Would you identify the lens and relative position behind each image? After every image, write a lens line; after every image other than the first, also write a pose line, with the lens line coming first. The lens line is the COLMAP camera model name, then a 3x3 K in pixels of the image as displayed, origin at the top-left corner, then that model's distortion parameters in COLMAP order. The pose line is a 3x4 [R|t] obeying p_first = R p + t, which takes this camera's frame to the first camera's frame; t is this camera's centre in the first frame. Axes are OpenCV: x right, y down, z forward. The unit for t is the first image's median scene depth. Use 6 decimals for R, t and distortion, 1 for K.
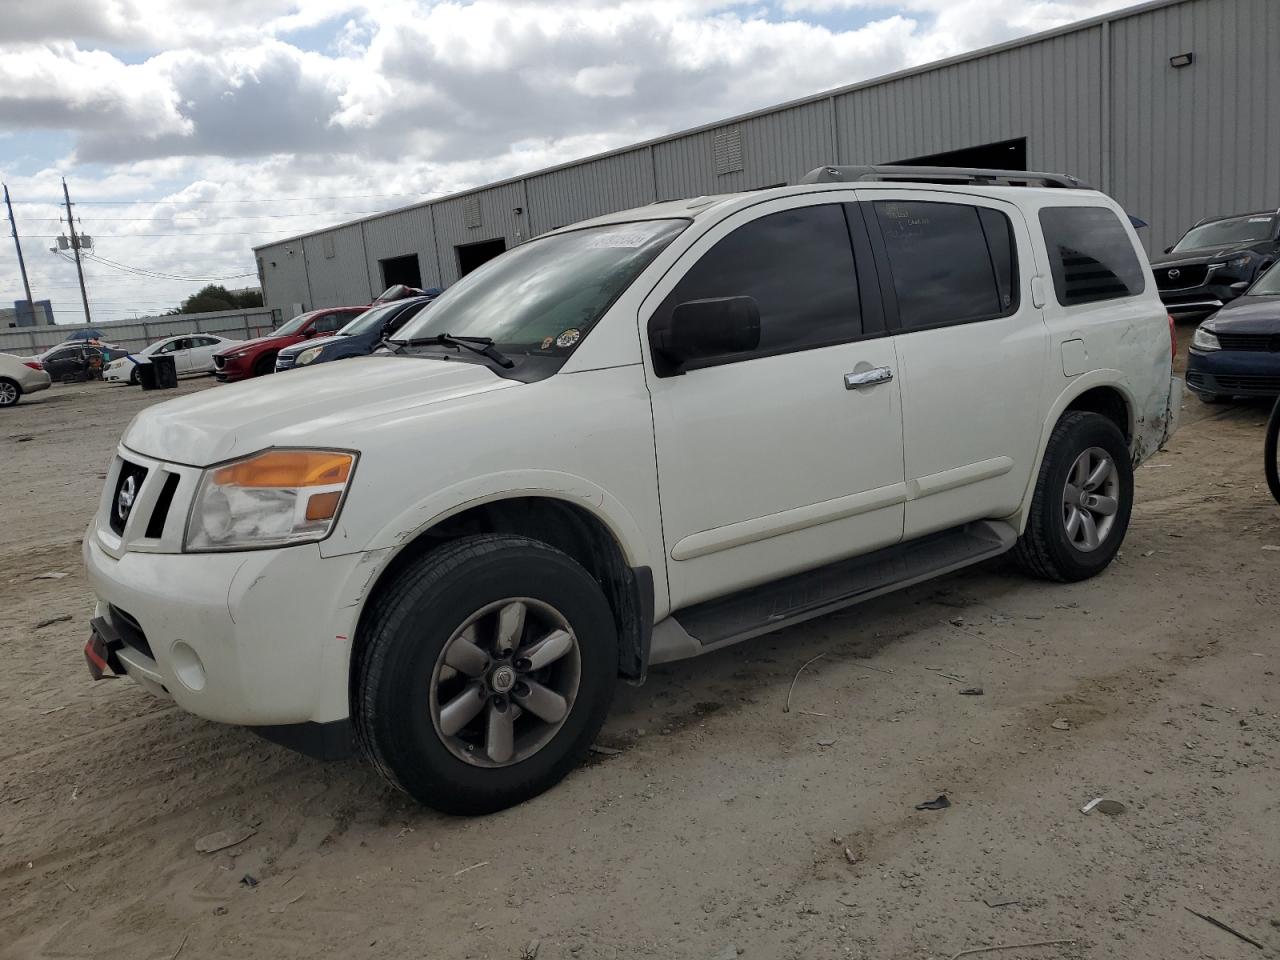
lens RADIAL K [[1073.1, 0, 640.0], [0, 1073.1, 480.0], [0, 0, 1]] dist [0.008044, 0.002211]
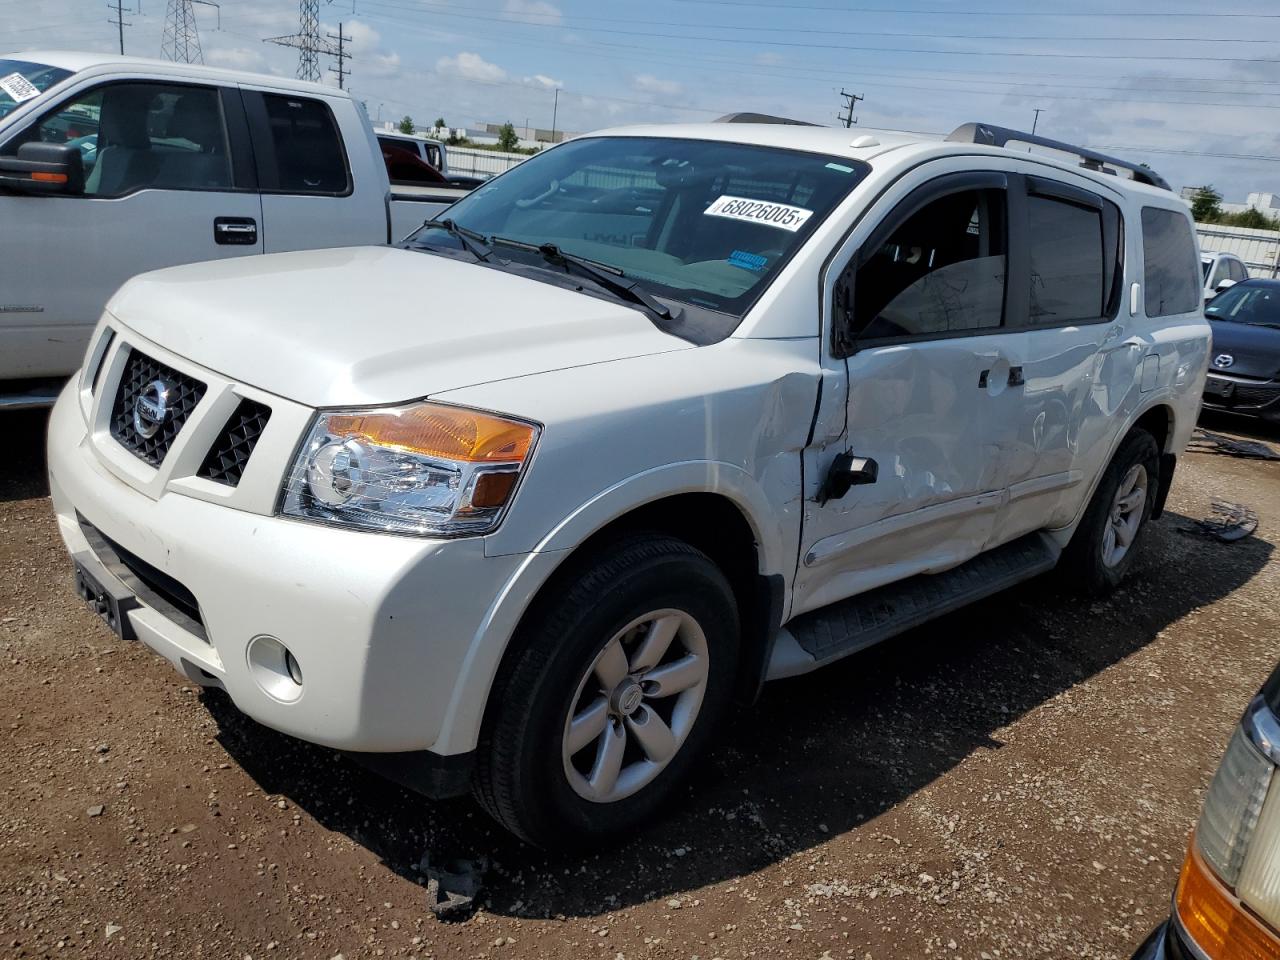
lens RADIAL K [[1061.7, 0, 640.0], [0, 1061.7, 480.0], [0, 0, 1]] dist [0.001370, -0.000238]
pose [[0.971328, 0.131133, 0.198309, -0.289298], [-0.153449, 0.982915, 0.101641, -0.063513], [-0.181592, -0.129157, 0.974855, 0.207448]]
